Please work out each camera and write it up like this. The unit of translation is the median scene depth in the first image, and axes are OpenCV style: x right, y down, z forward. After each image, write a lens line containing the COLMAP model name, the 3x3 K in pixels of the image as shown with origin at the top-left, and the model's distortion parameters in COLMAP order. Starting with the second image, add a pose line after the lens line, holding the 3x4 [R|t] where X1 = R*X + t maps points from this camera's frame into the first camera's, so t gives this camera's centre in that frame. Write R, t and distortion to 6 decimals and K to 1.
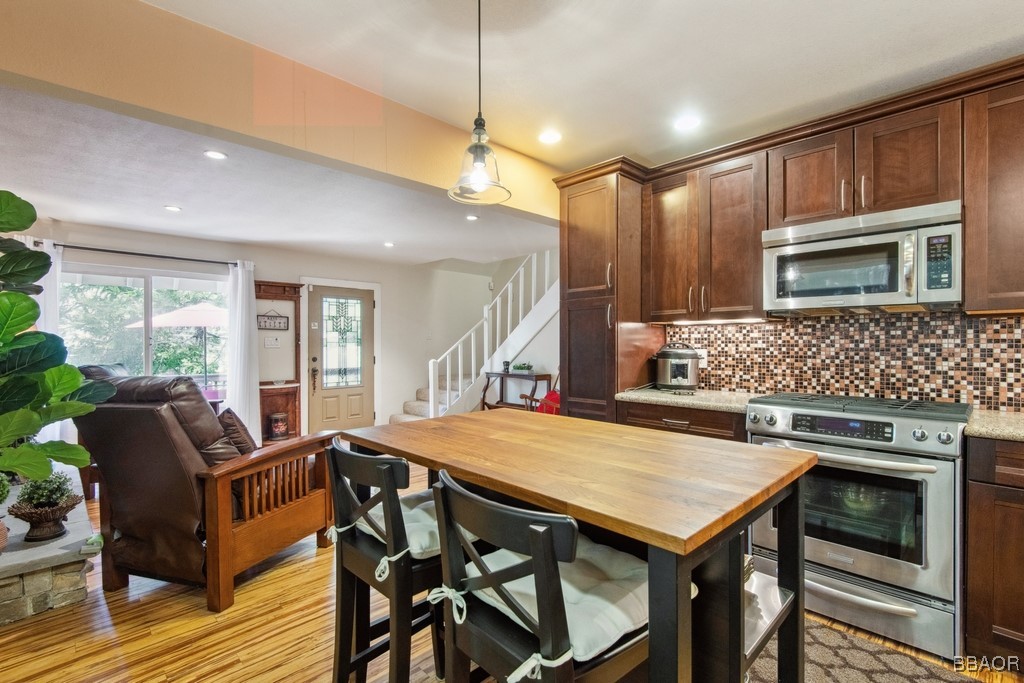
lens RADIAL K [[458.6, 0, 513.5], [0, 458.6, 343.2], [0, 0, 1]] dist [-0.001603, -0.000635]
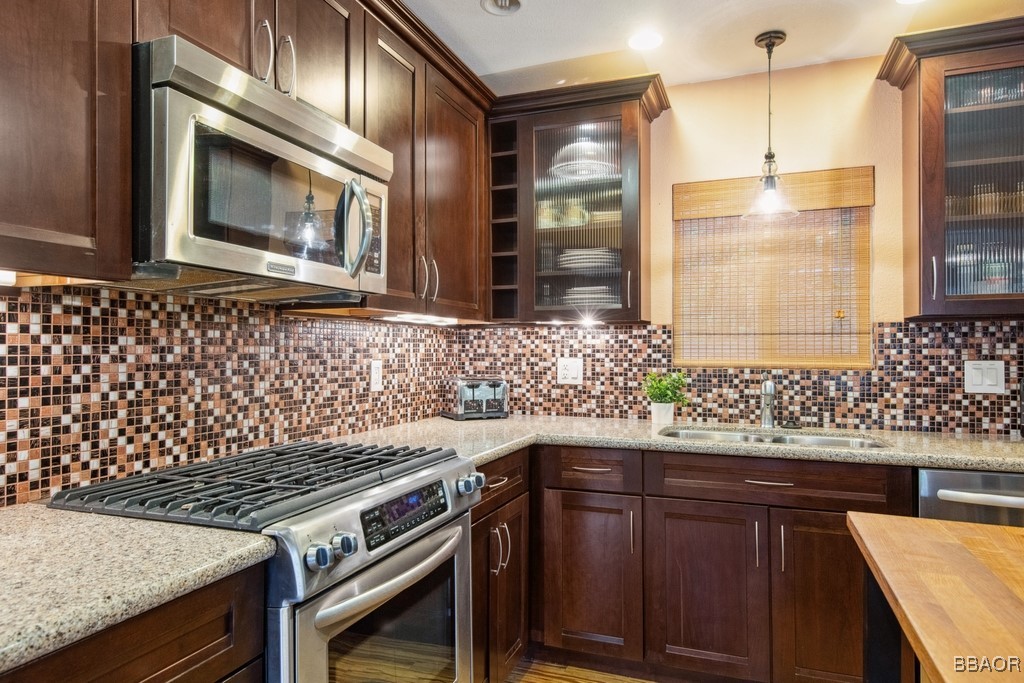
lens RADIAL K [[628.8, 0, 511.8], [0, 628.8, 343.3], [0, 0, 1]] dist [0.027908, -0.021914]
pose [[-0.420569, 0.010490, 0.907200, -0.001401], [-0.000180, 0.999932, -0.011646, -0.002998], [-0.907261, -0.005062, -0.420539, 0.941864]]
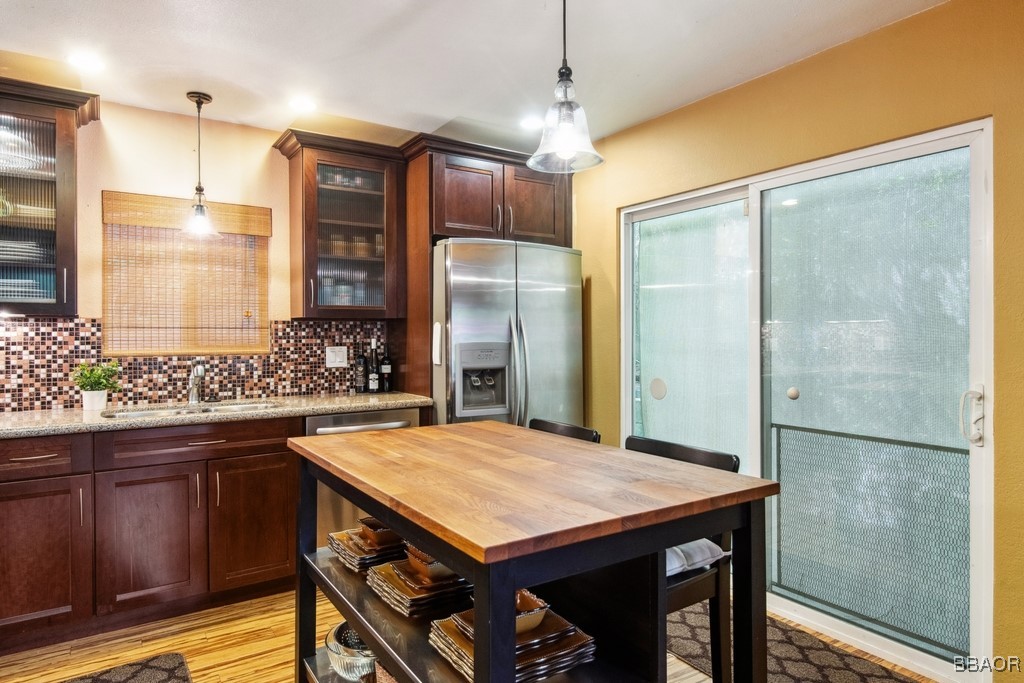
lens RADIAL K [[628.8, 0, 514.0], [0, 628.8, 338.7], [0, 0, 1]] dist [0.027908, -0.021914]
pose [[-0.983564, 0.004661, 0.180499, -0.167795], [0.005995, 0.999959, 0.006847, -0.019074], [-0.180460, 0.007817, -0.983551, 1.438099]]
